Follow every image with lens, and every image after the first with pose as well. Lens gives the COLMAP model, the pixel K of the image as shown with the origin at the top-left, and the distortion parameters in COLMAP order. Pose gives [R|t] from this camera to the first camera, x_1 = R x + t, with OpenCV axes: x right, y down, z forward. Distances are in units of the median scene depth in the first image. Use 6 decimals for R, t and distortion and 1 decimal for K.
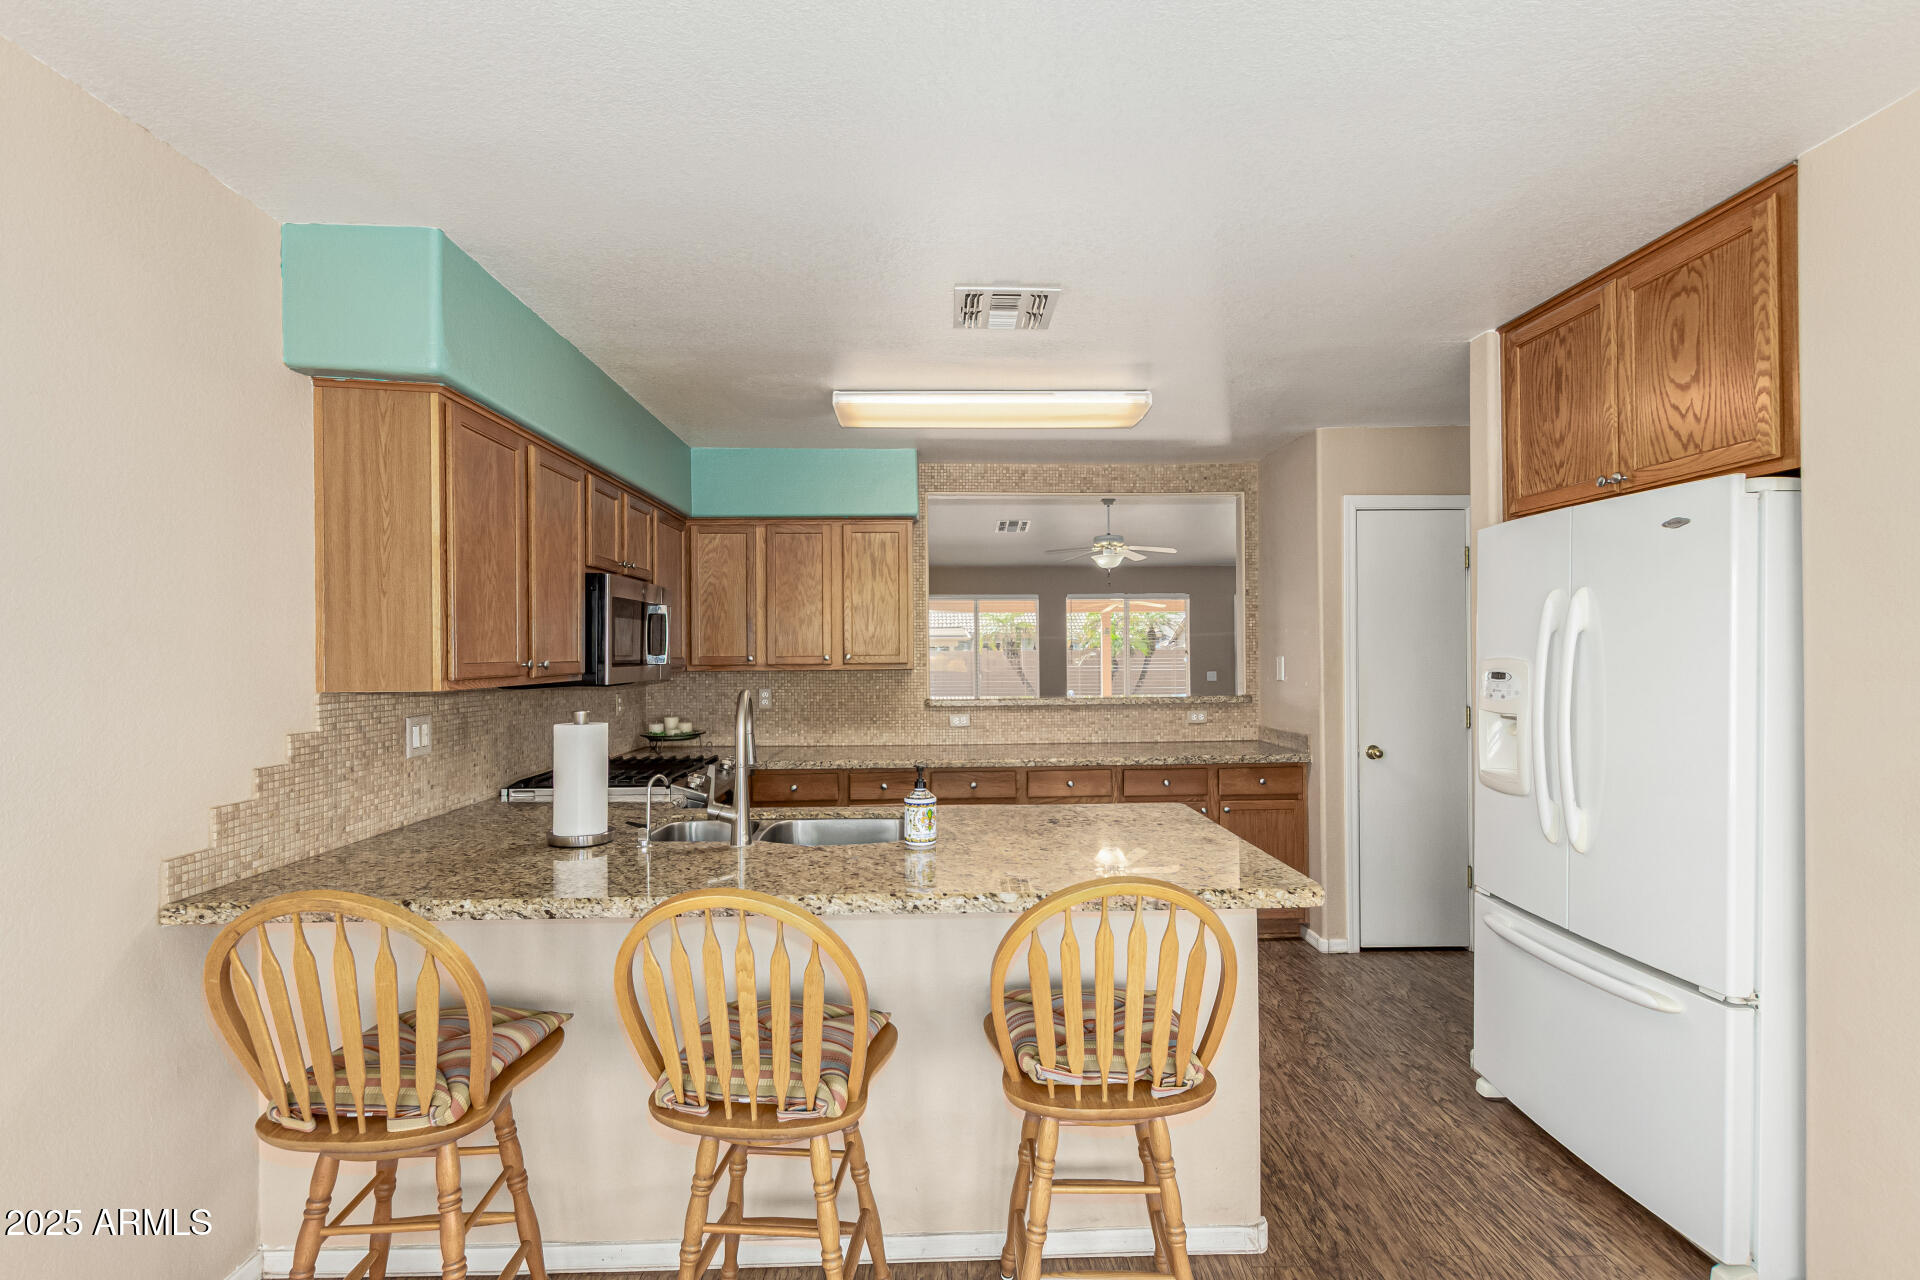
lens RADIAL K [[882.1, 0, 958.5], [0, 882.1, 652.5], [0, 0, 1]] dist [0.002618, -0.000160]
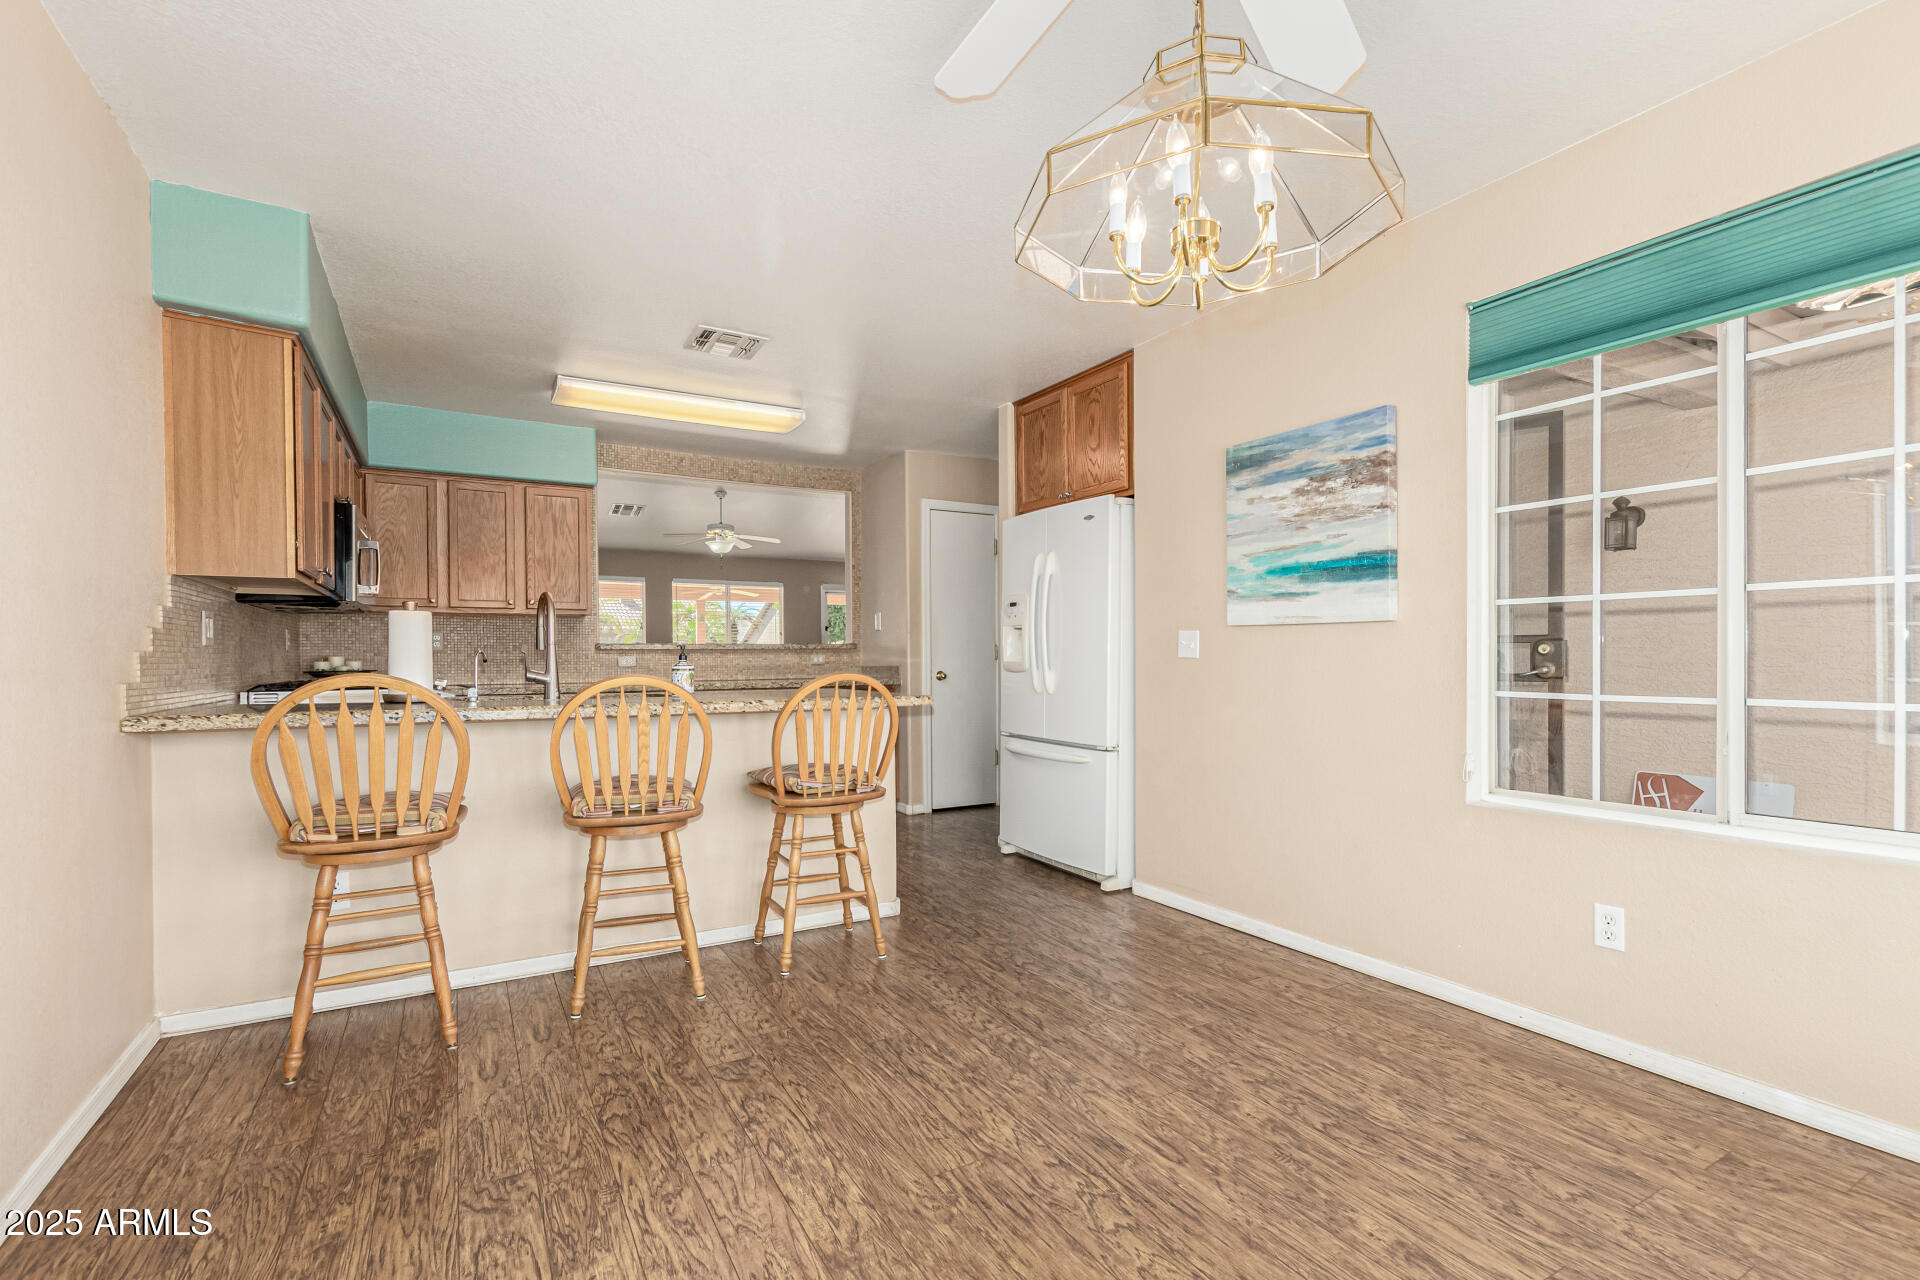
lens RADIAL K [[880.0, 0, 966.0], [0, 880.0, 670.6], [0, 0, 1]] dist [0.004950, -0.000052]
pose [[0.879816, -0.004142, 0.475296, -0.298545], [-0.001118, 0.999941, 0.010783, 0.140114], [-0.475313, -0.010019, 0.879760, -0.489090]]
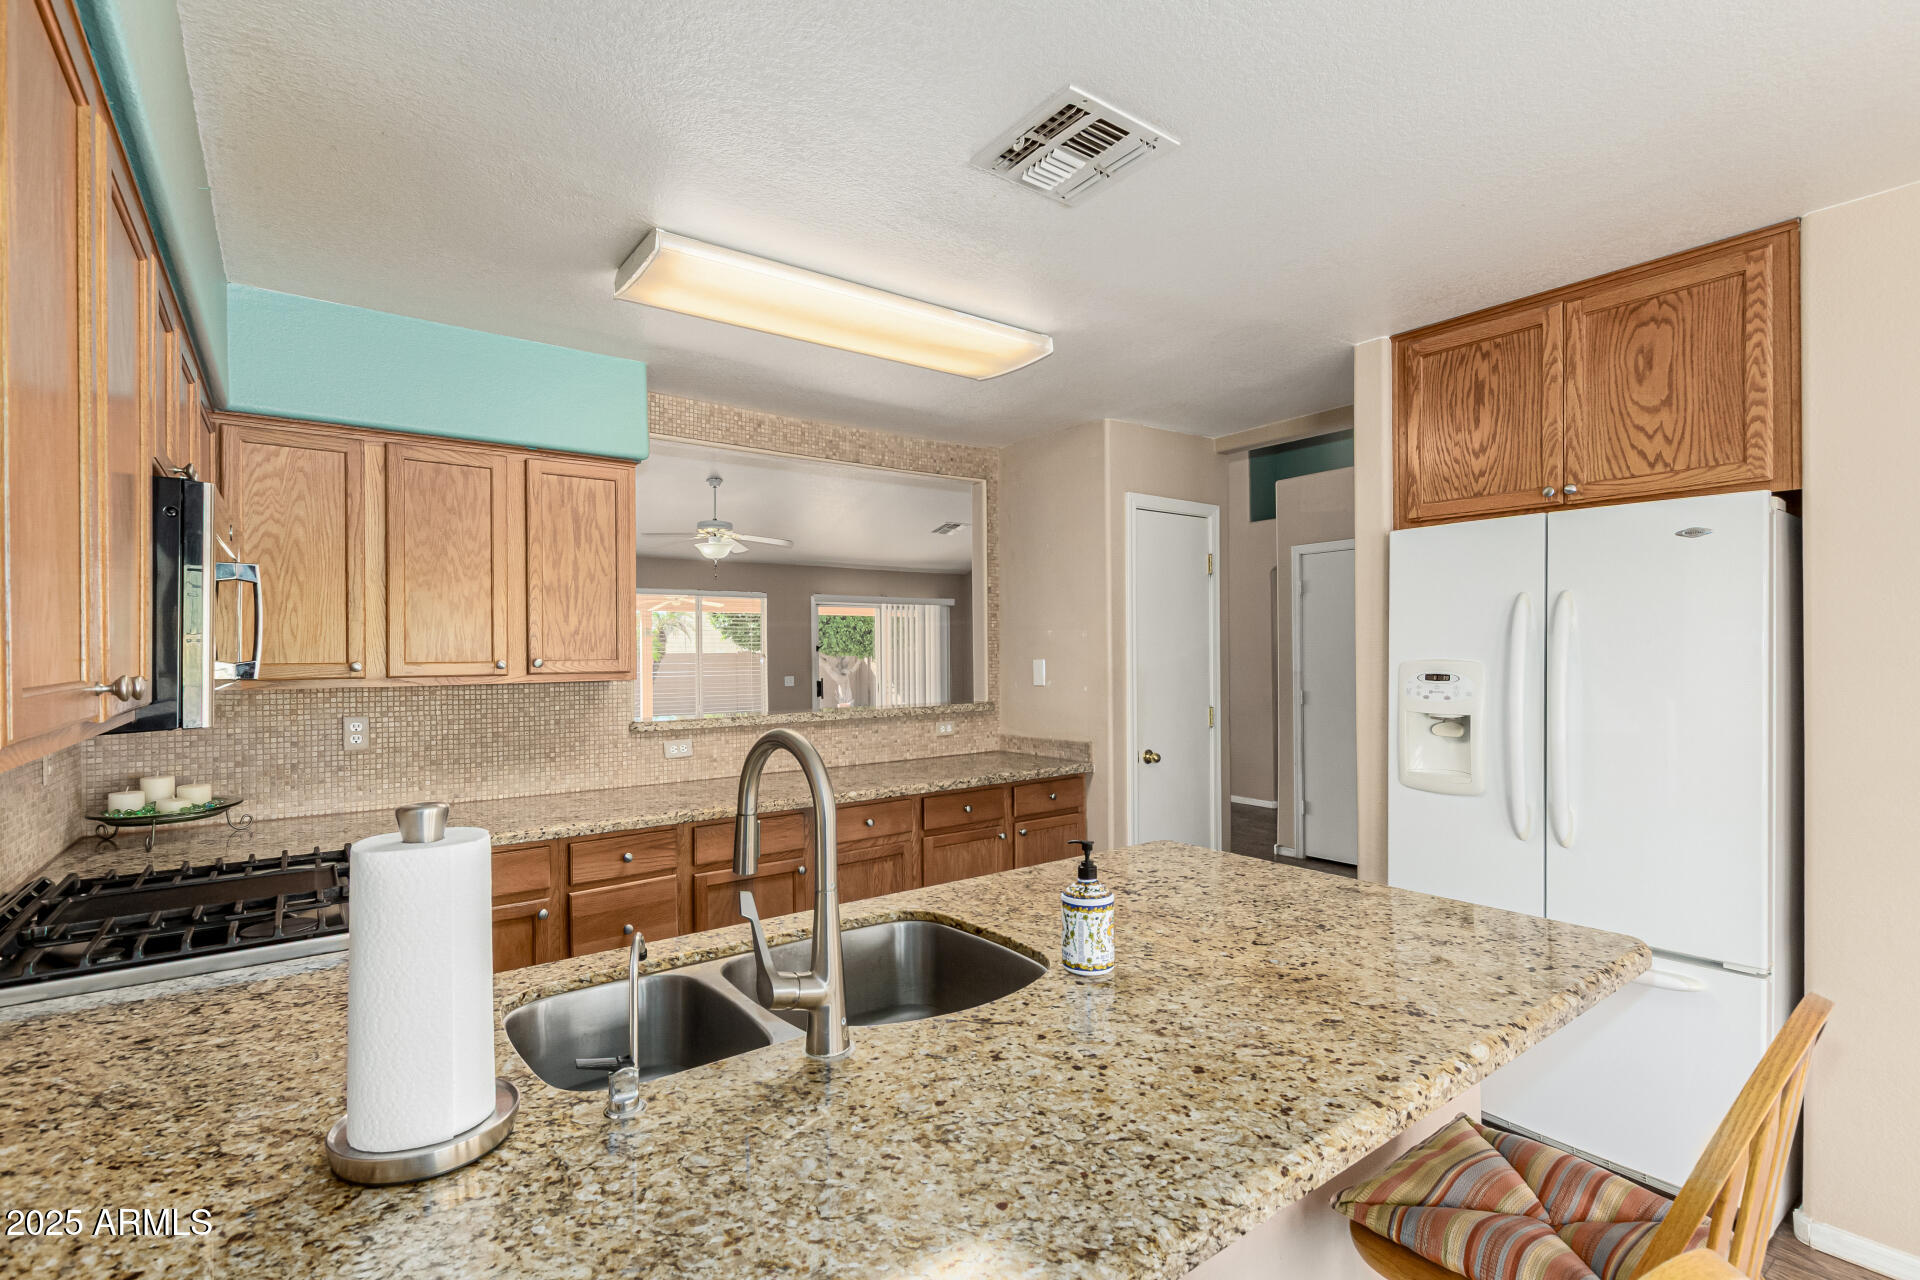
lens RADIAL K [[882.1, 0, 958.5], [0, 882.1, 652.5], [0, 0, 1]] dist [0.002618, -0.000160]
pose [[0.820311, 0.000693, 0.571918, -0.418557], [0.002018, 0.999990, -0.004106, 0.000929], [-0.571915, 0.004522, 0.820301, 0.498769]]
